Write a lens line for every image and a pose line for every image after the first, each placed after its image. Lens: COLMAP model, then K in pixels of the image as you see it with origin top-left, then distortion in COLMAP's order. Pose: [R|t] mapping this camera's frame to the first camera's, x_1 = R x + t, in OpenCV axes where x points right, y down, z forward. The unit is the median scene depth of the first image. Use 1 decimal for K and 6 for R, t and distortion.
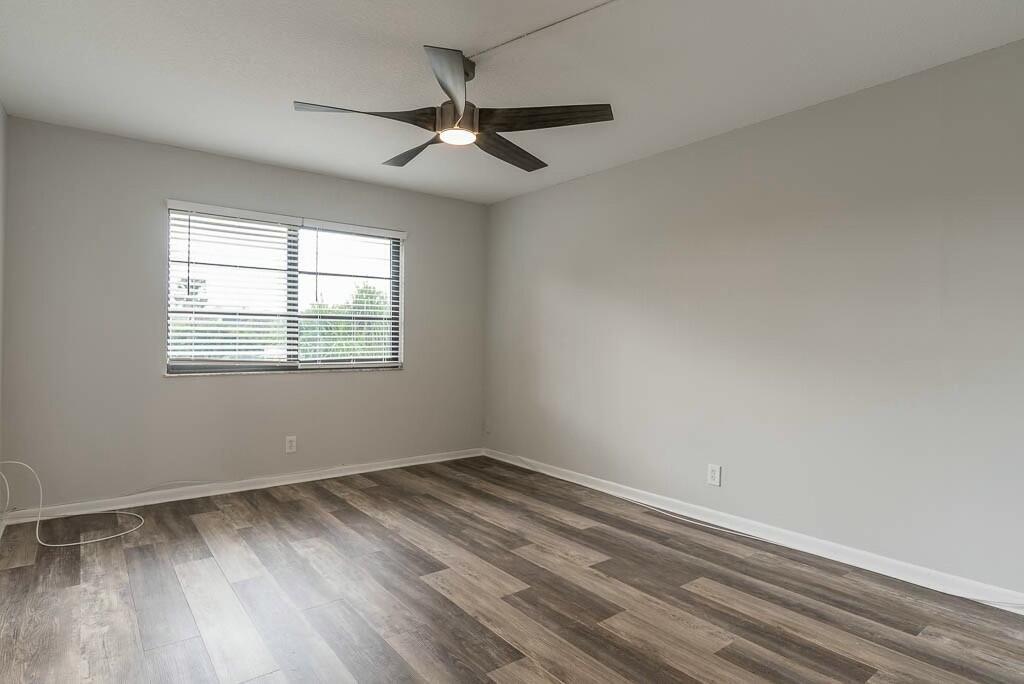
lens RADIAL K [[557.0, 0, 507.7], [0, 557.0, 336.6], [0, 0, 1]] dist [-0.000023, -0.002186]
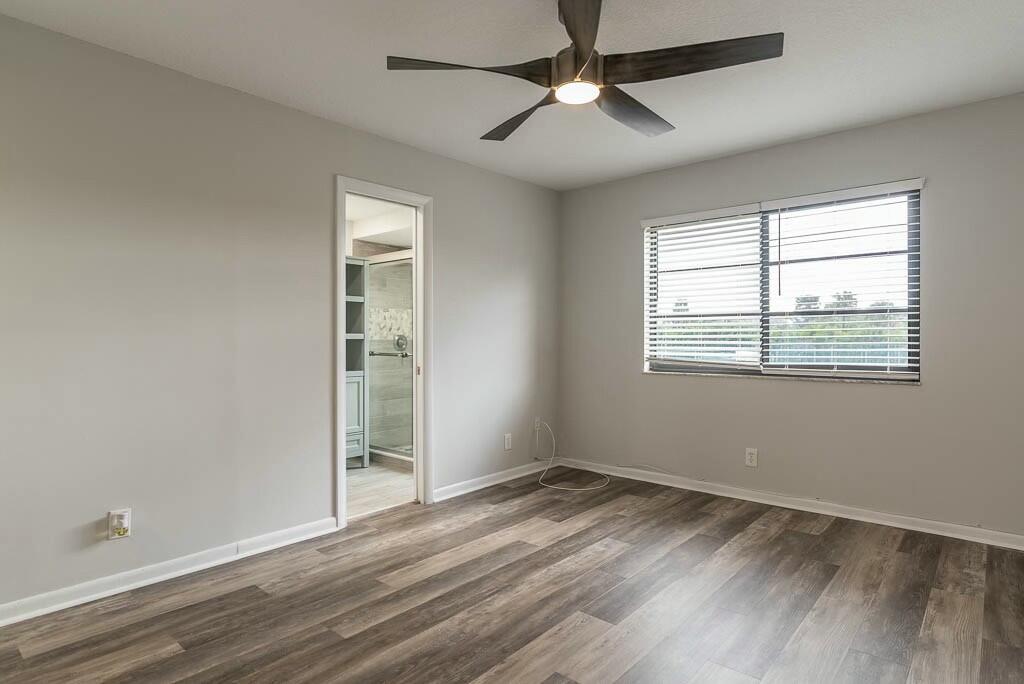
lens RADIAL K [[557.0, 0, 516.4], [0, 557.0, 339.4], [0, 0, 1]] dist [-0.000023, -0.002186]
pose [[0.198389, -0.007469, -0.980095, 0.538865], [0.007294, 0.999955, -0.006144, 0.007767], [0.980096, -0.005929, 0.198435, 0.578880]]
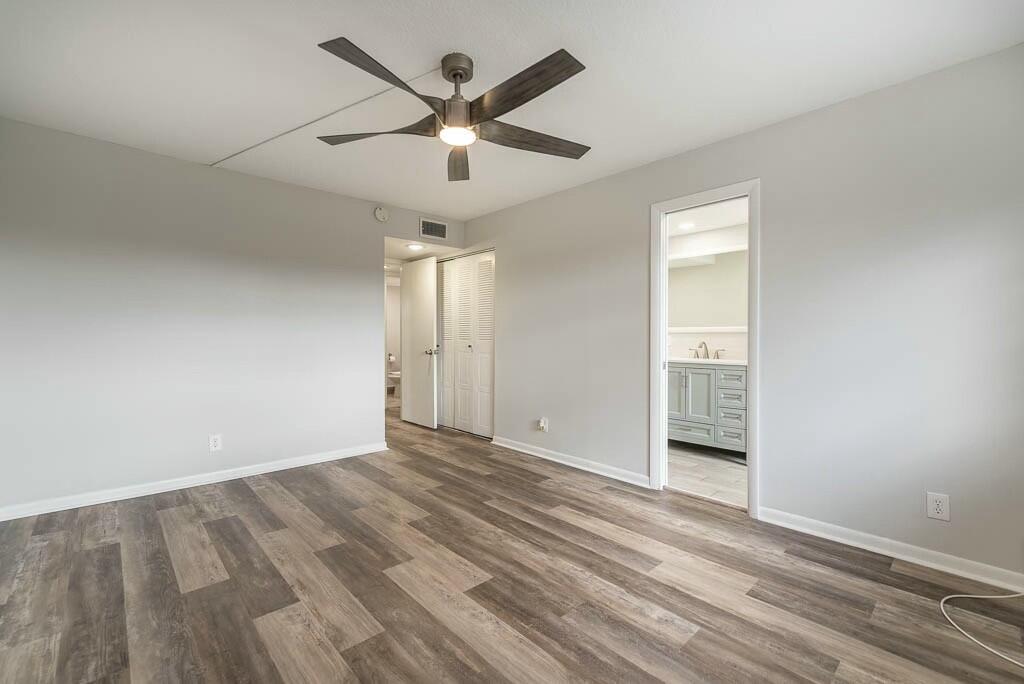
lens RADIAL K [[440.0, 0, 507.7], [0, 440.0, 336.8], [0, 0, 1]] dist [-0.000517, 0.001213]
pose [[-0.996164, -0.011751, -0.086716, -0.088747], [-0.011676, 0.999931, -0.001375, 0.005984], [0.086726, -0.000357, -0.996232, 1.405022]]
